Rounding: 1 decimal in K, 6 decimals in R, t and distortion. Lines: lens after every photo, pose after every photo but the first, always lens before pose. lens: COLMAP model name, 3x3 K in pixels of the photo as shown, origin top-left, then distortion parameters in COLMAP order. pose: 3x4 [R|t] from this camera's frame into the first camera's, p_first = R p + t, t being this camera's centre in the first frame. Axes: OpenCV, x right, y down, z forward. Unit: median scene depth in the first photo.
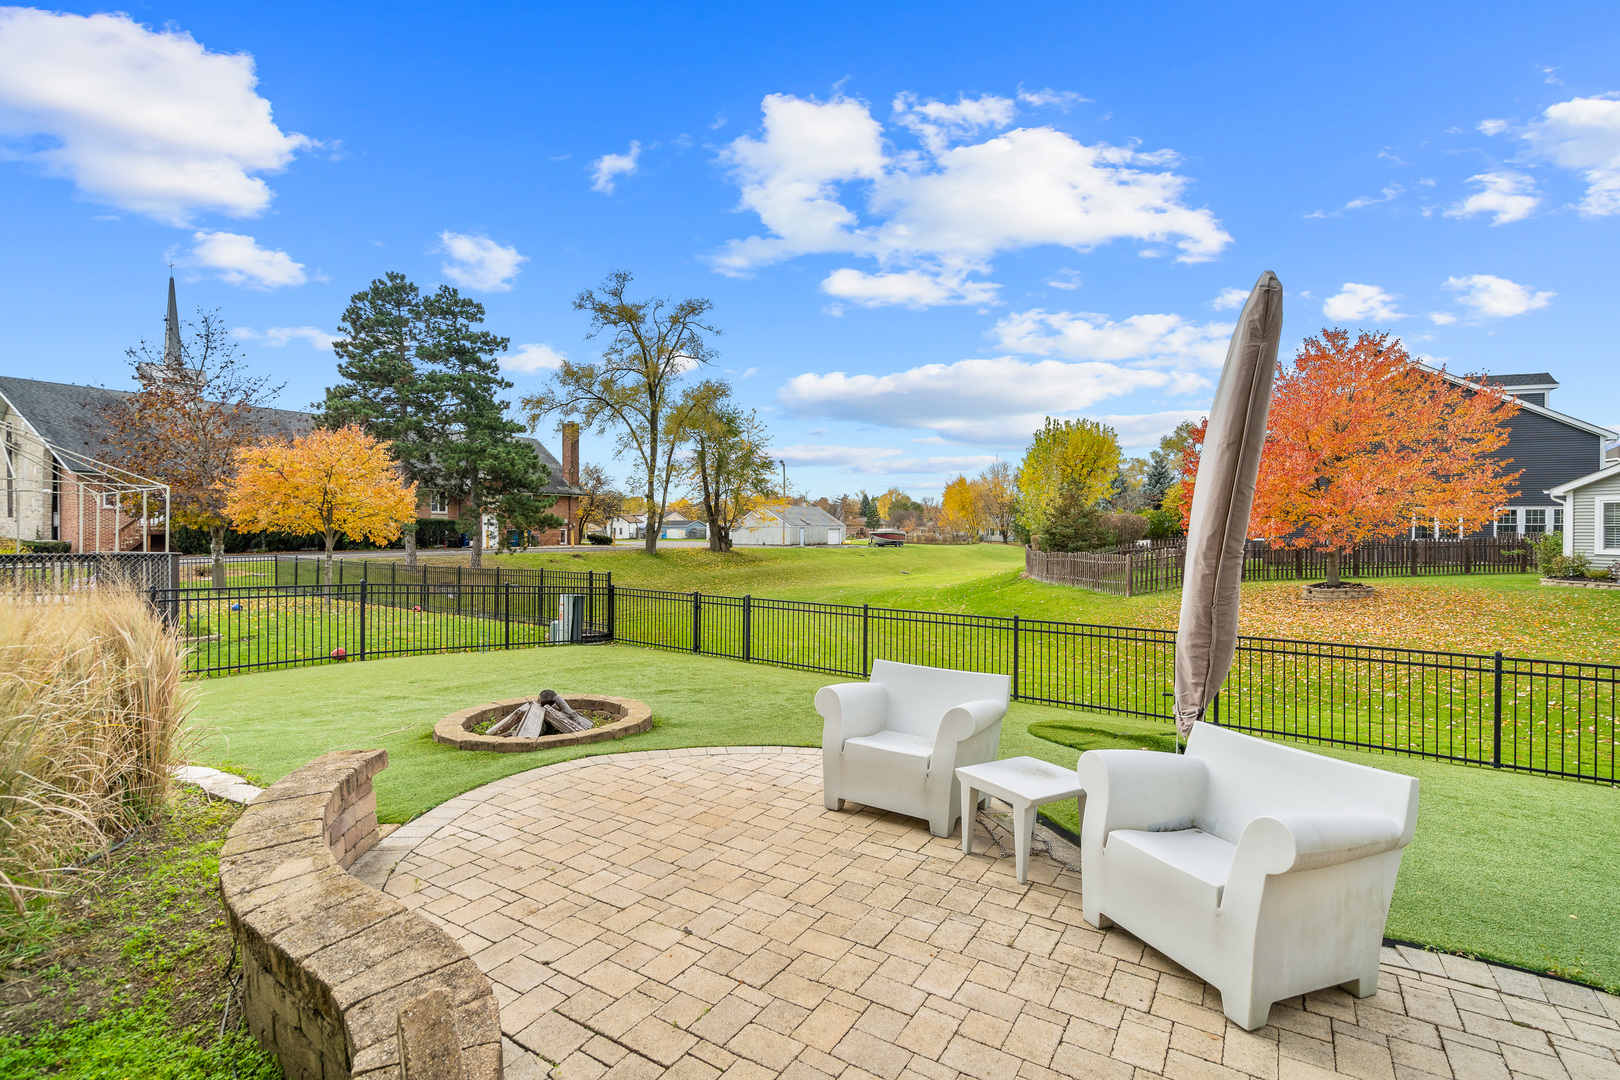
lens RADIAL K [[746.2, 0, 824.1], [0, 746.2, 535.2], [0, 0, 1]] dist [-0.001602, 0.000948]
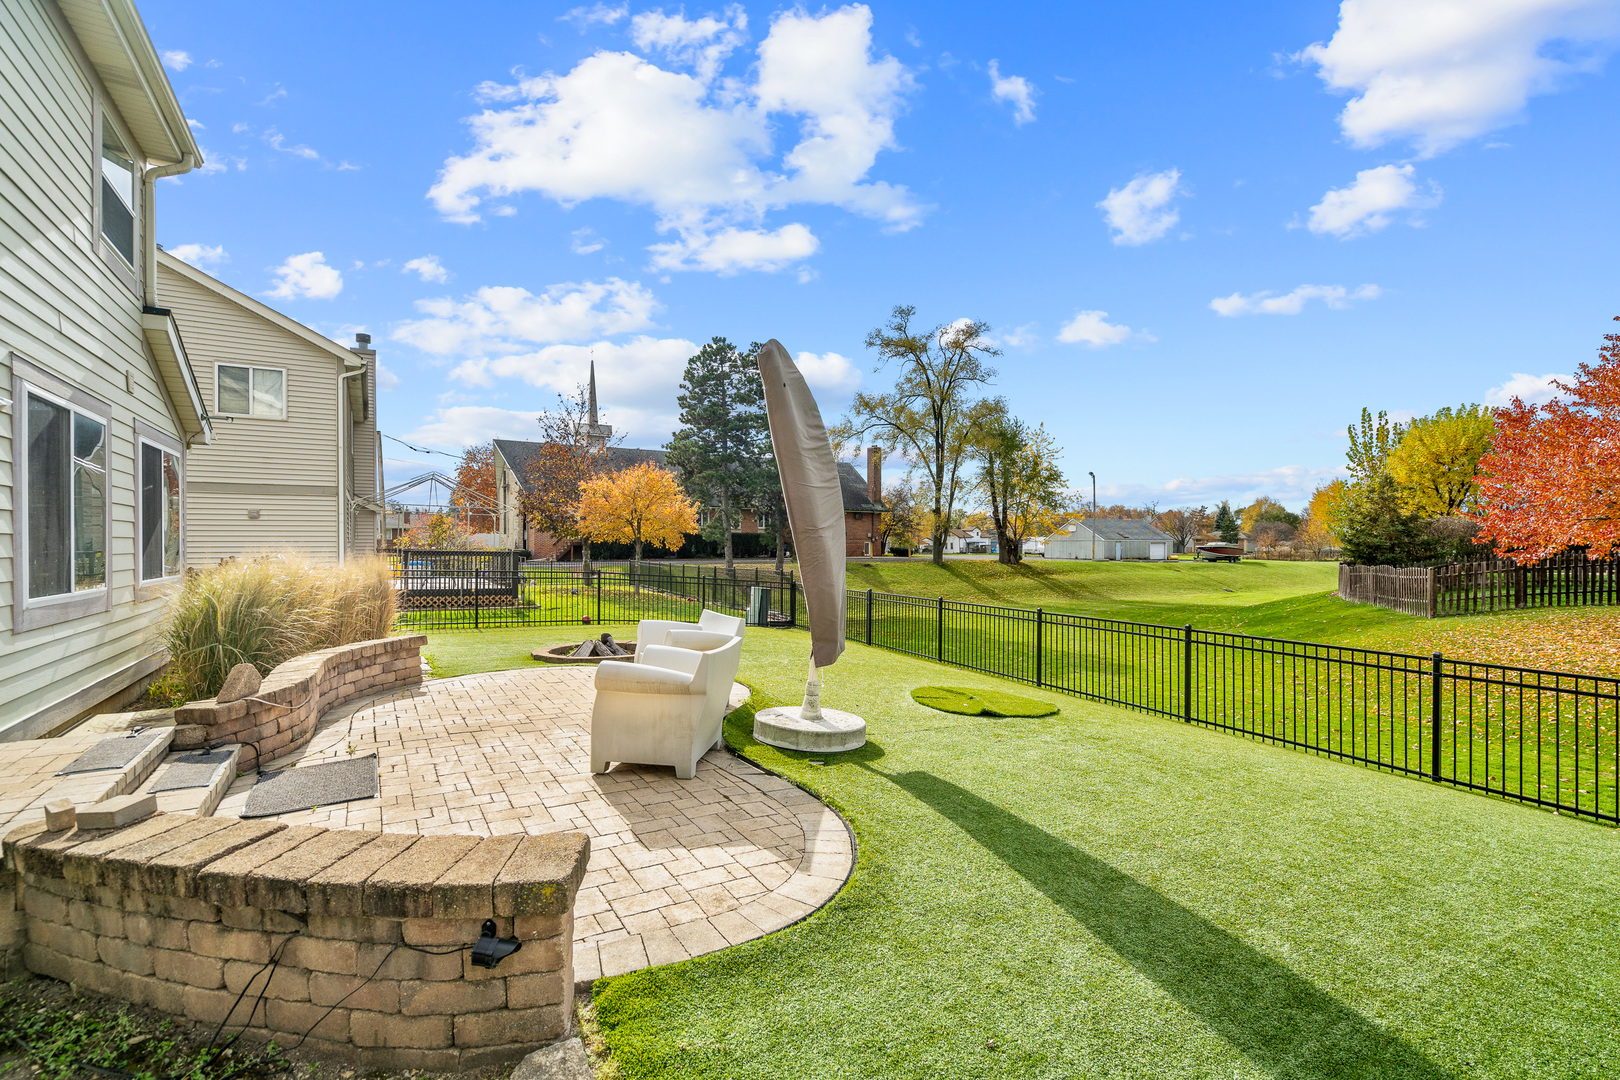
lens RADIAL K [[746.2, 0, 835.9], [0, 746.2, 535.7], [0, 0, 1]] dist [-0.001602, 0.000948]
pose [[0.896946, -0.006500, -0.442091, 0.116475], [-0.003151, 0.999773, -0.021093, 0.006297], [0.442128, 0.020312, 0.896722, -0.025040]]
